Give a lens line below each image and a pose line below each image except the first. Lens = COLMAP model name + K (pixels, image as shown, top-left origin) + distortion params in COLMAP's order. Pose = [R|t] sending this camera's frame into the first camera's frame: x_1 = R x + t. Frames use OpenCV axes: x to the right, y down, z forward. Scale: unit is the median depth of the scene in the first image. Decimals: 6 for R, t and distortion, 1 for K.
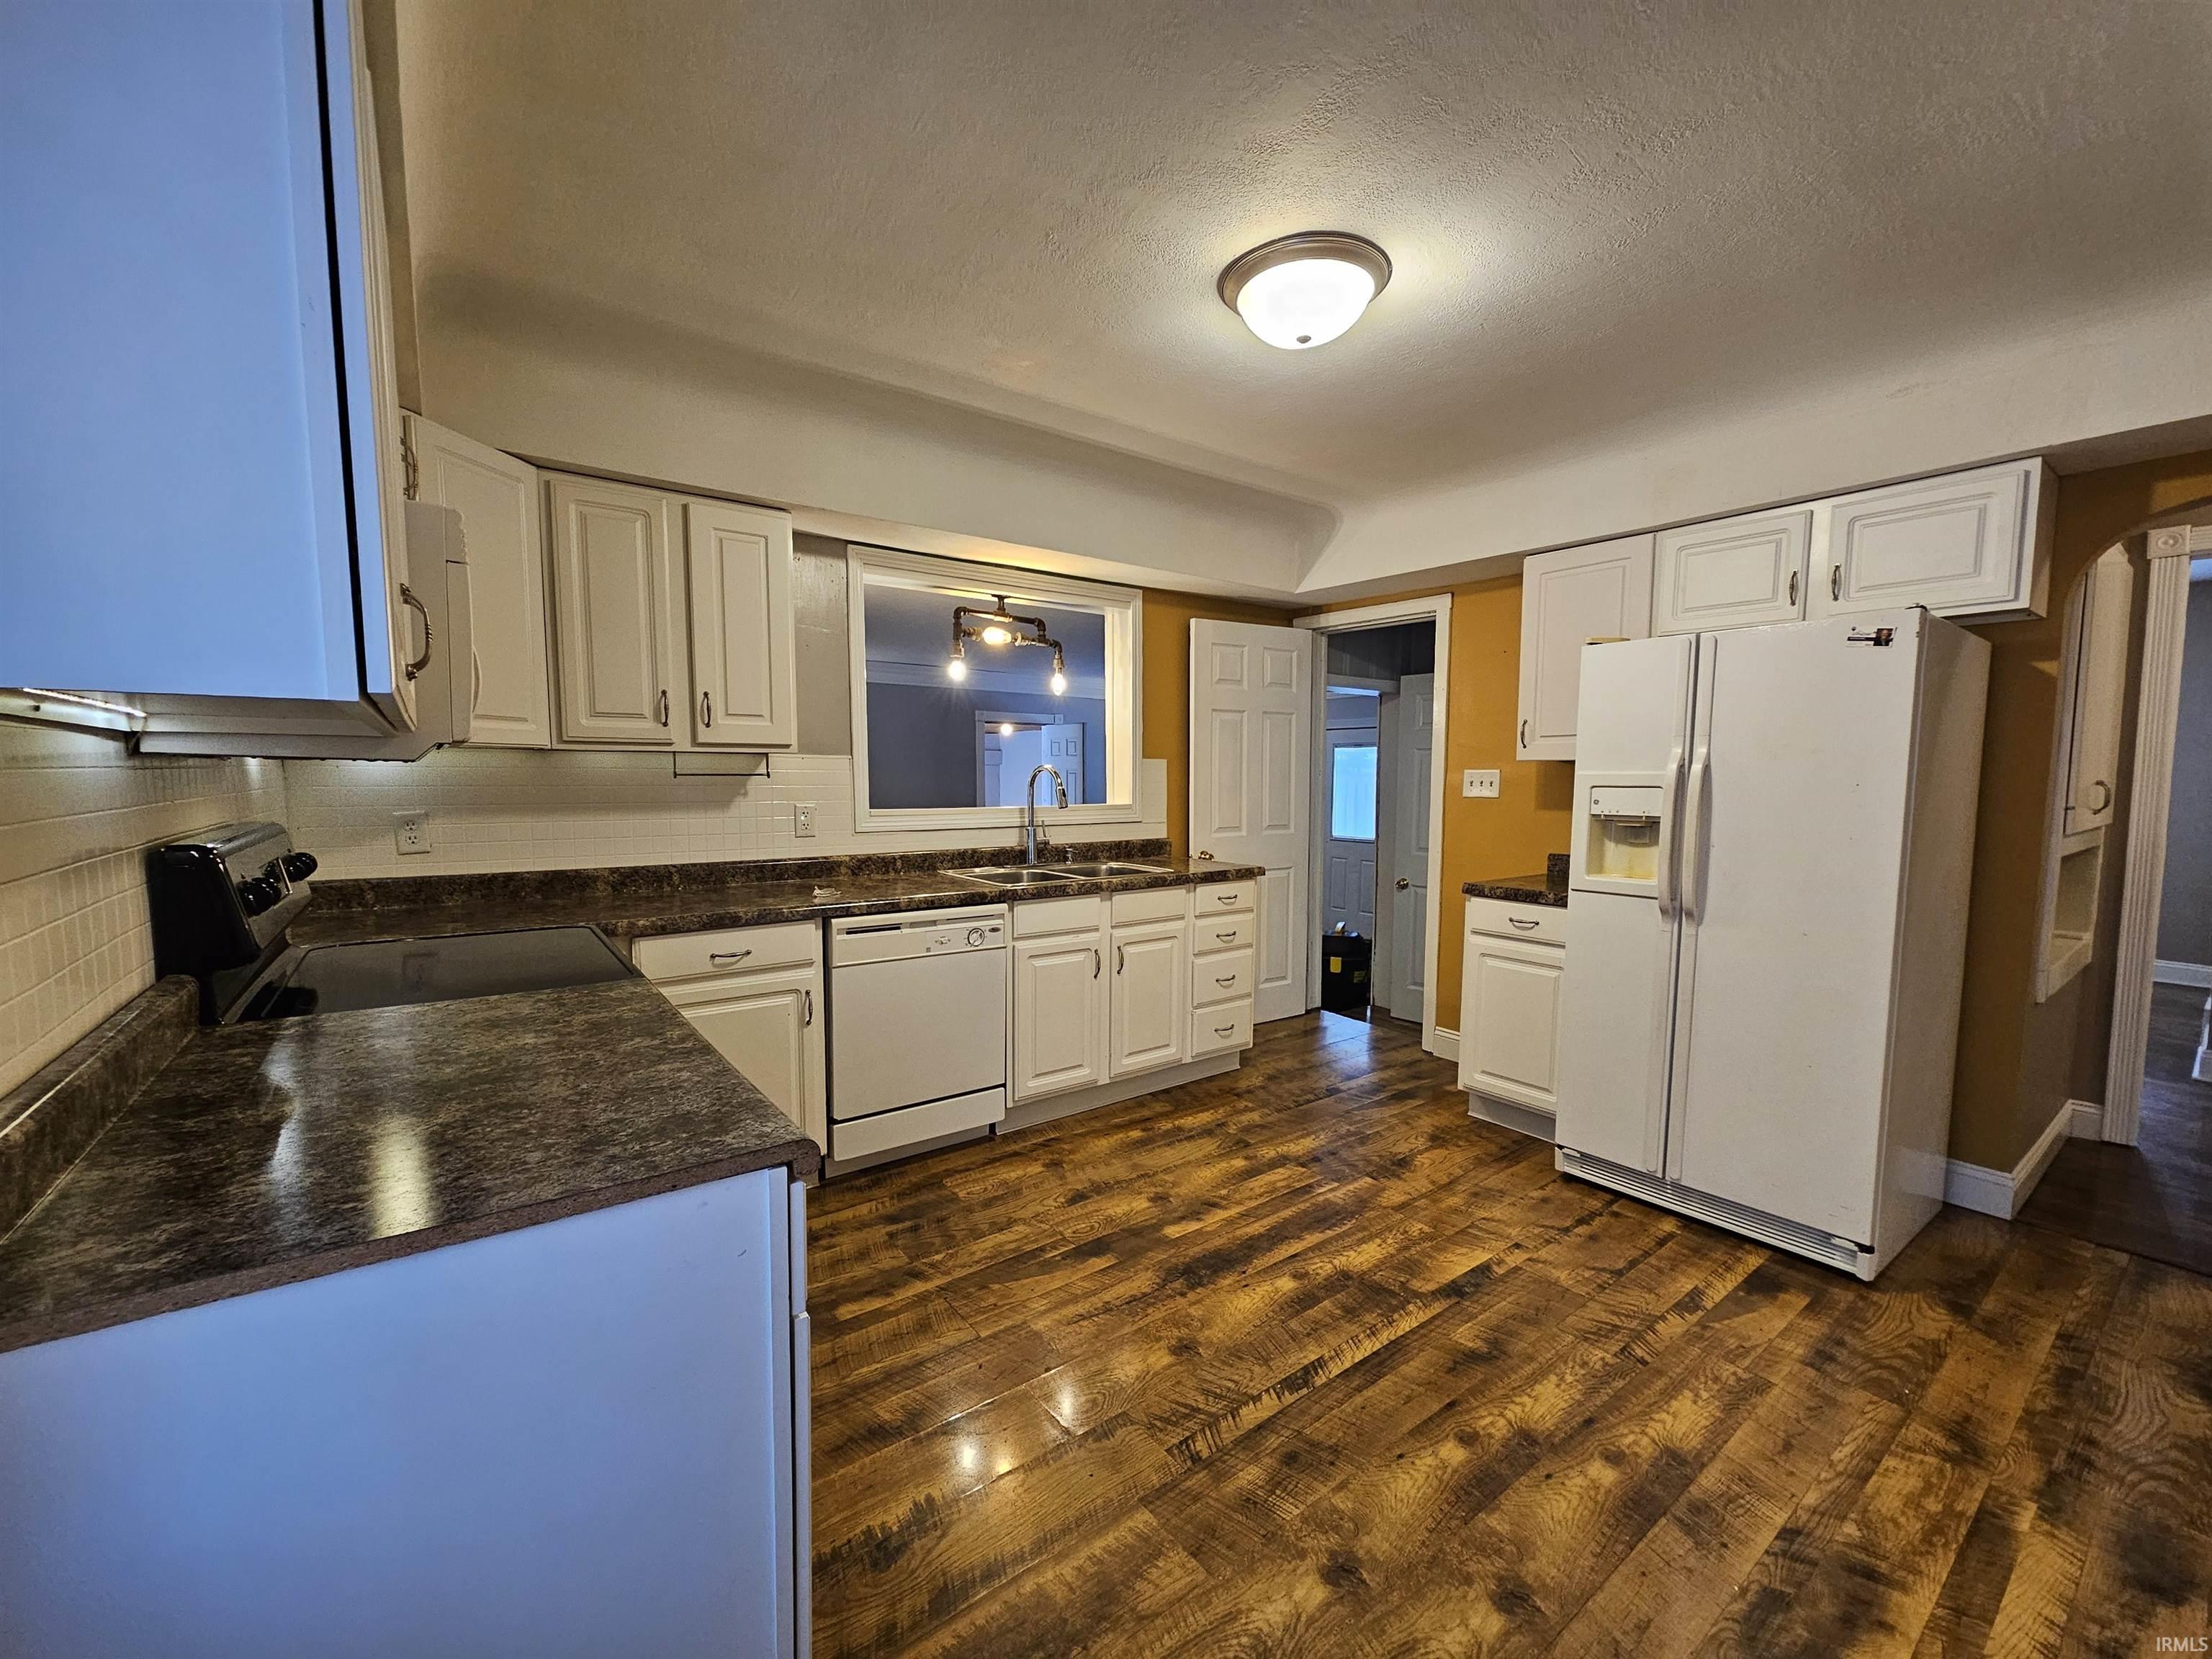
lens RADIAL K [[896.3, 0, 1095.4], [0, 896.3, 841.4], [0, 0, 1]] dist [0.000291, -0.000014]
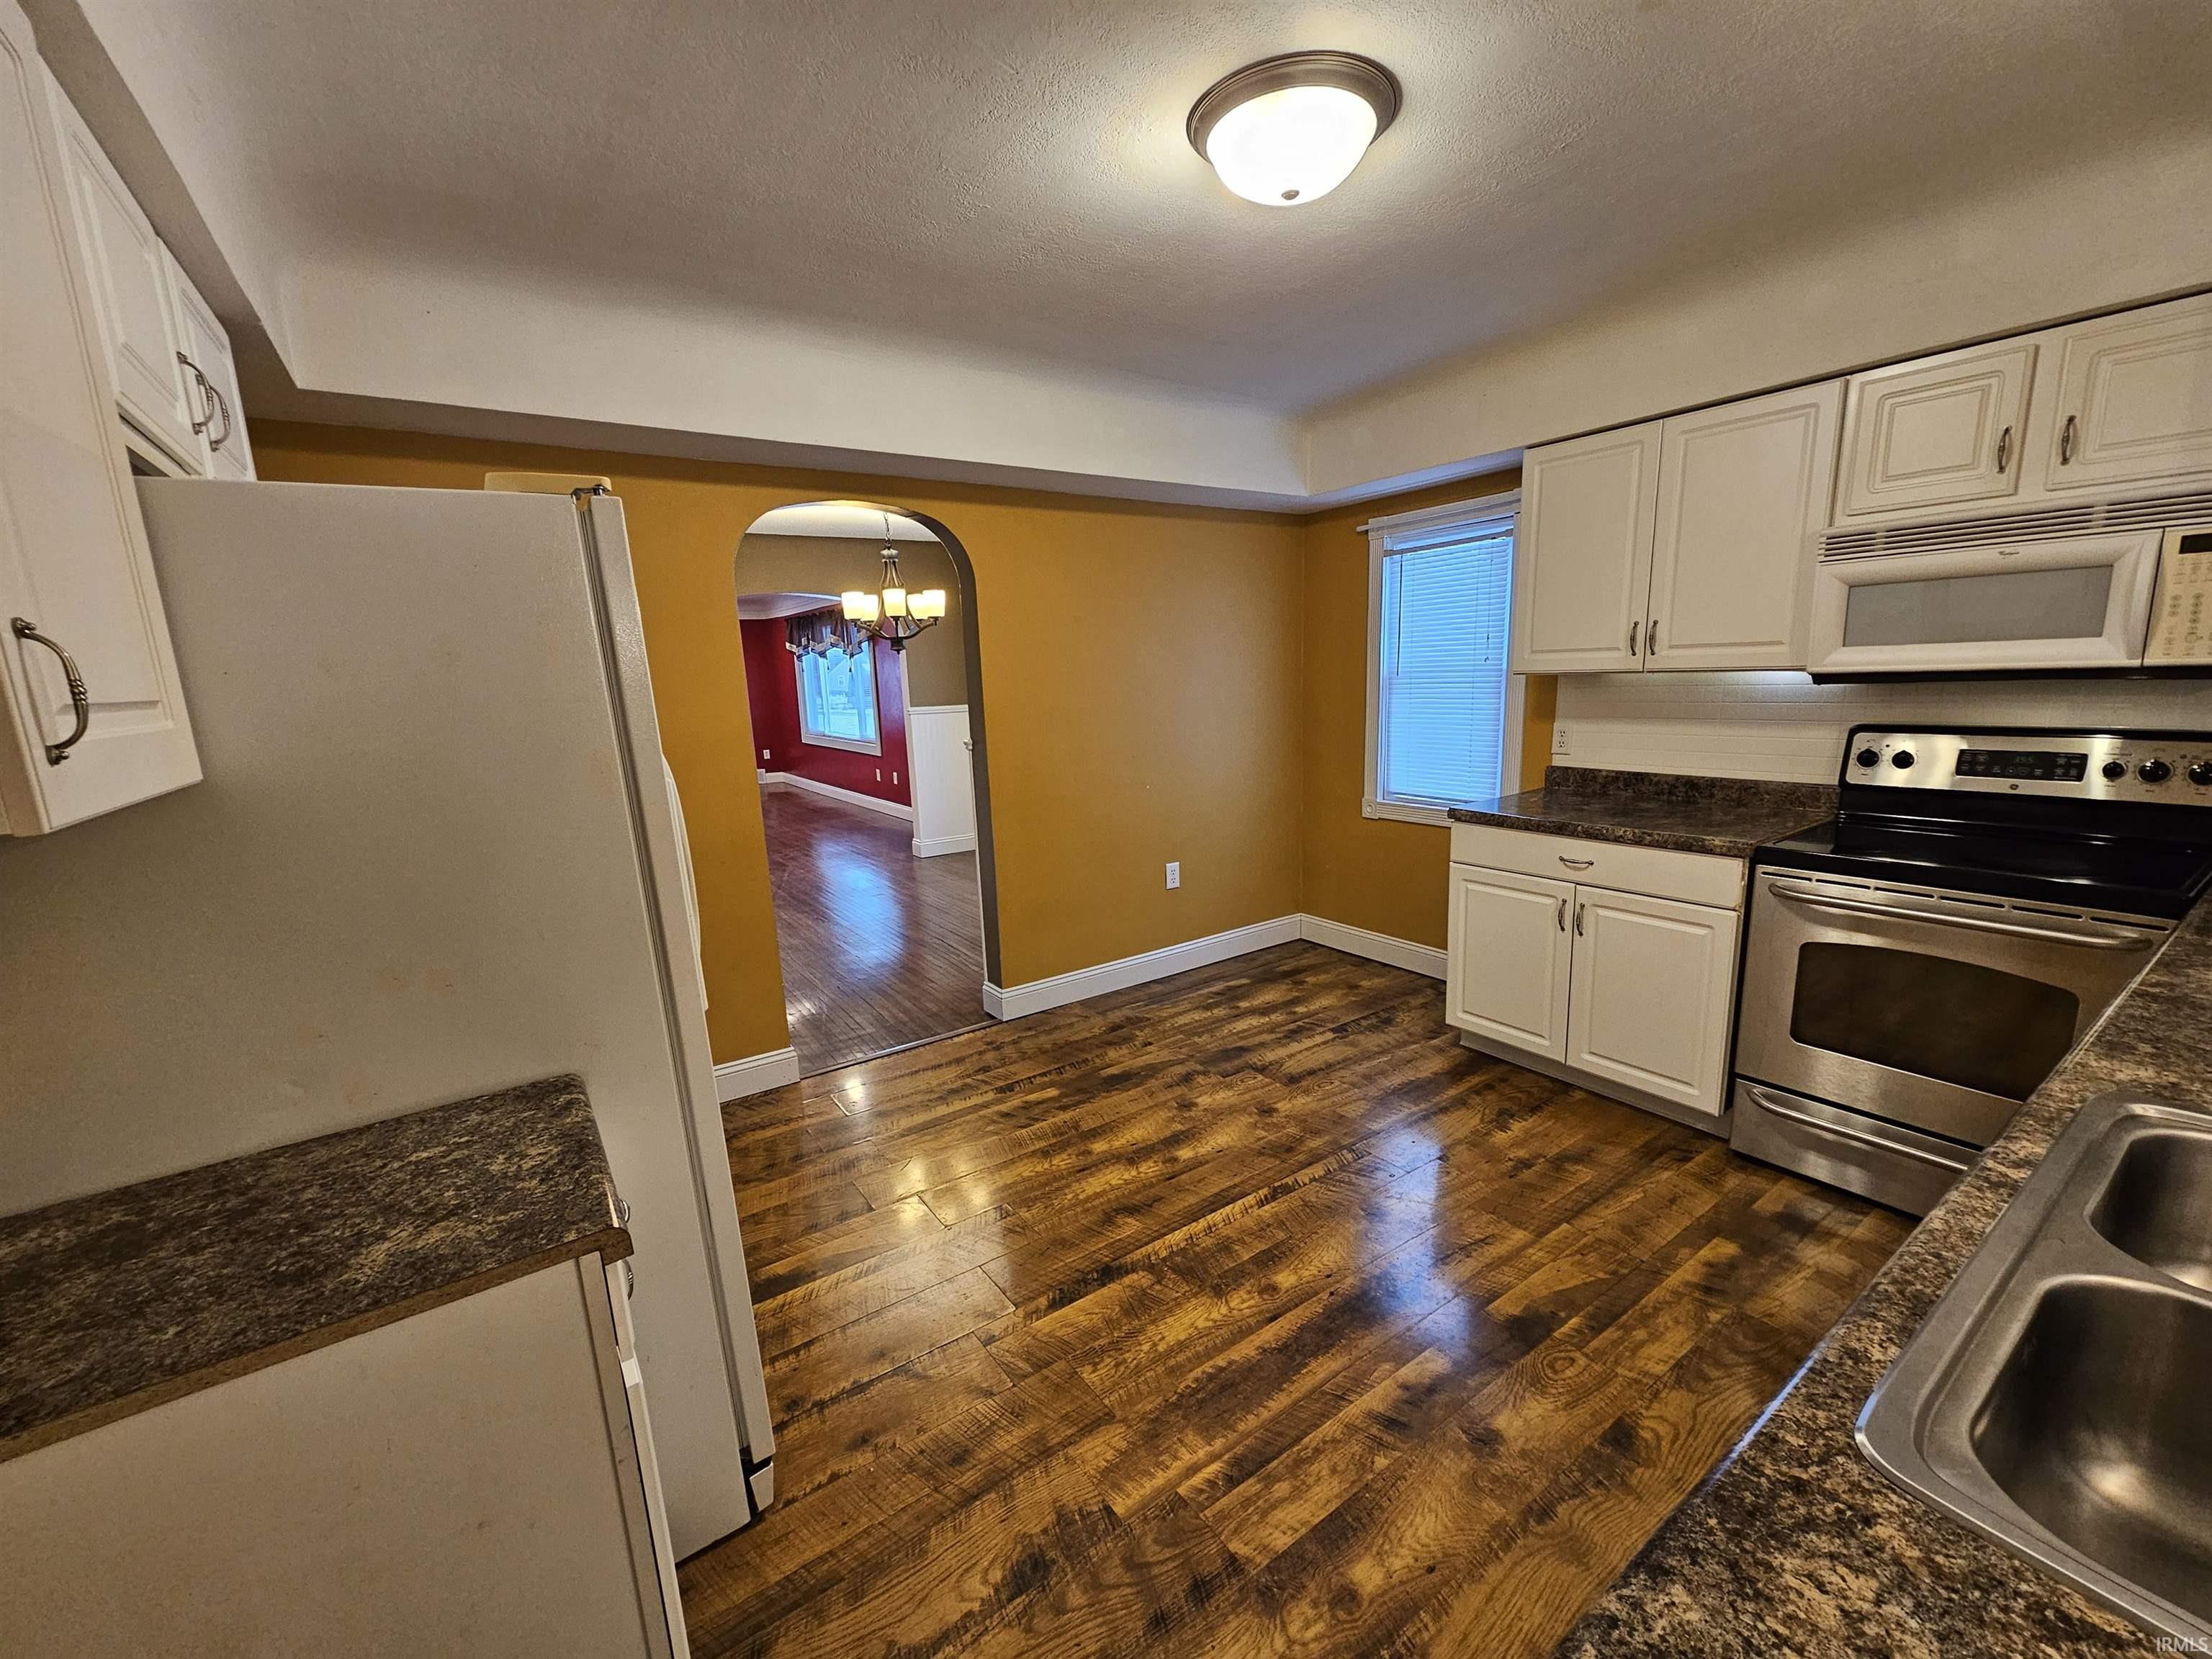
lens RADIAL K [[896.3, 0, 1097.5], [0, 896.3, 849.5], [0, 0, 1]] dist [0.000291, -0.000014]
pose [[-0.998822, 0.029989, 0.038149, 0.359472], [0.039293, 0.961147, 0.273227, -0.197563], [-0.028473, 0.274404, -0.961193, 1.783211]]
